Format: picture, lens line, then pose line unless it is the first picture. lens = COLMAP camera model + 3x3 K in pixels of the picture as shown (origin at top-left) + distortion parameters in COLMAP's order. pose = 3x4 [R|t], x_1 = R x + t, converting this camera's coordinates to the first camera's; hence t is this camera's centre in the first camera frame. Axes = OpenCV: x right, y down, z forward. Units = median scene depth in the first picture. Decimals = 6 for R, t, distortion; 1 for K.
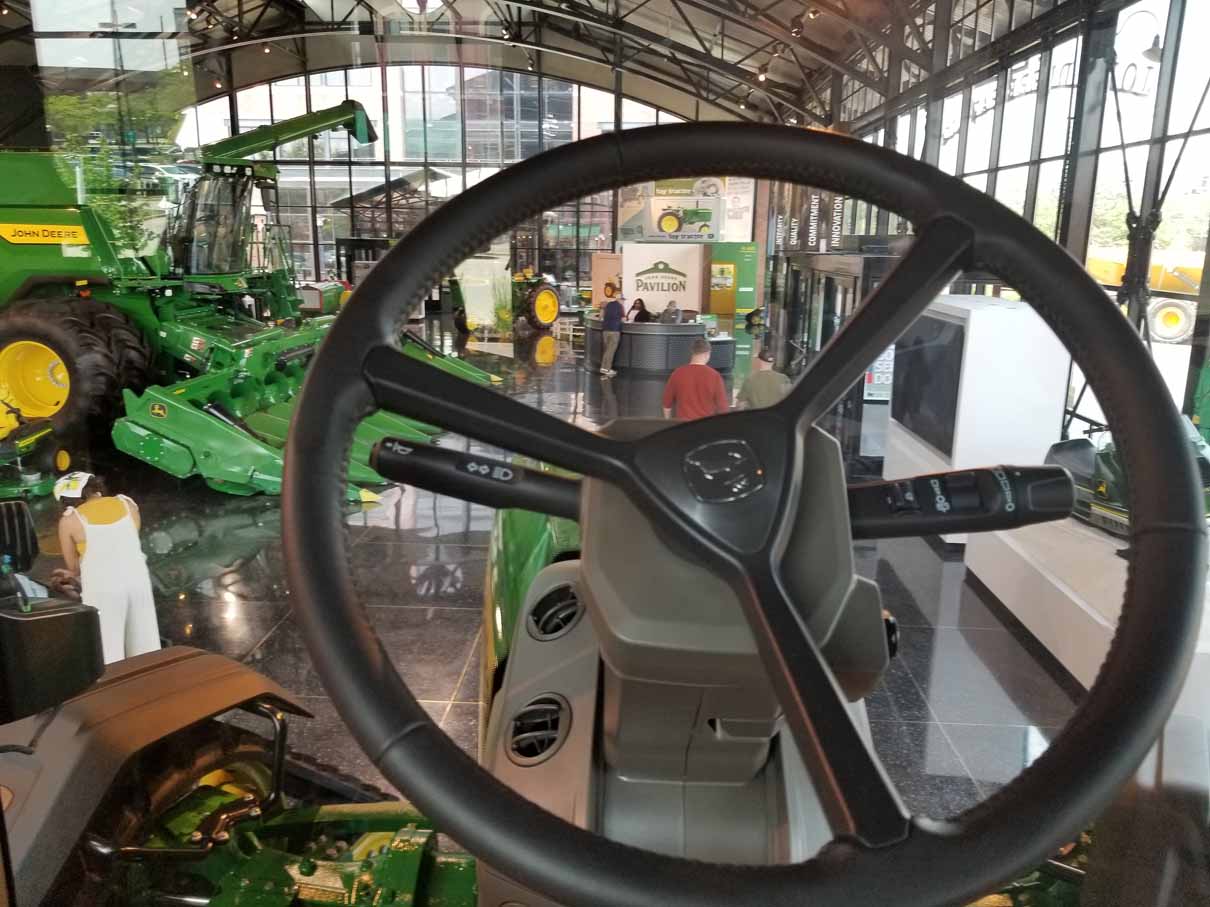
lens RADIAL K [[929.2, 0, 605.0], [0, 929.2, 453.5], [0, 0, 1]] dist [0.058531, -0.104599]
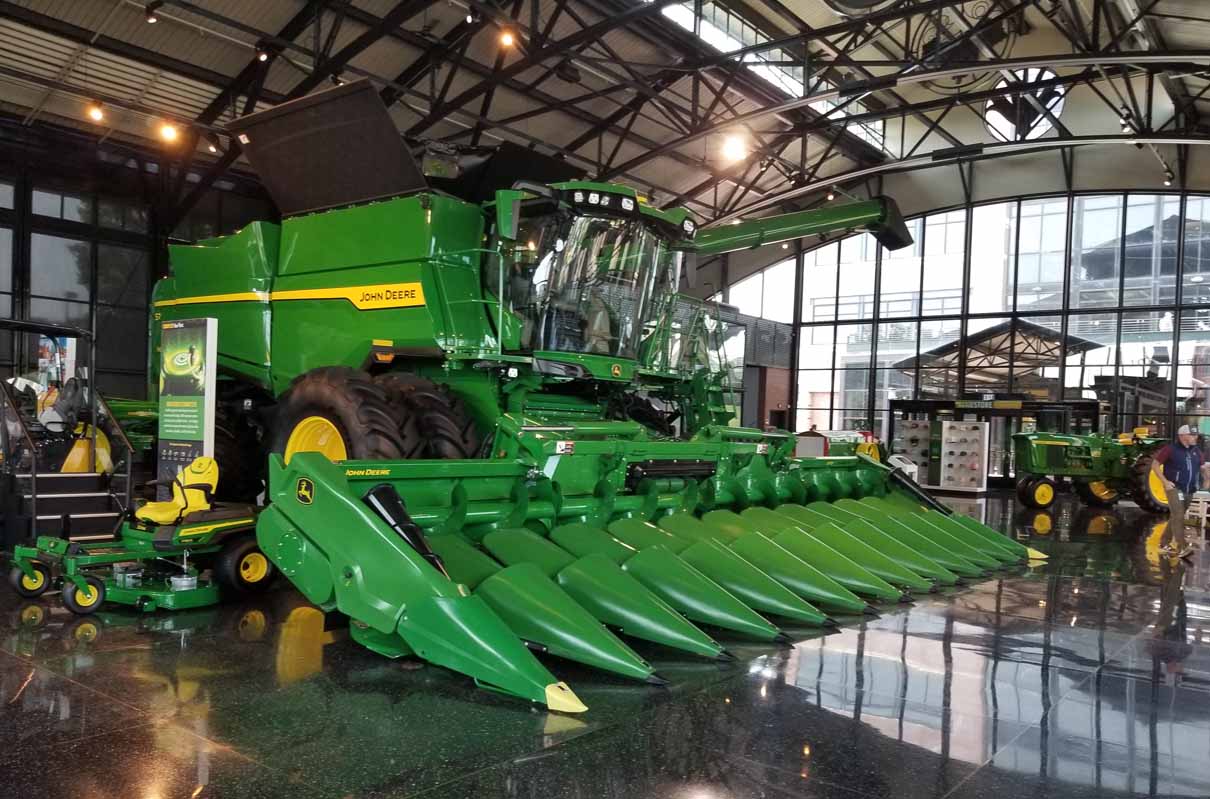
lens RADIAL K [[912.3, 0, 601.7], [0, 912.3, 461.0], [0, 0, 1]] dist [0.082835, -0.136633]
pose [[0.799389, 0.030547, -0.600037, 0.011783], [-0.155574, 0.975169, -0.157616, -0.000537], [0.580322, 0.219347, 0.784291, 0.248405]]
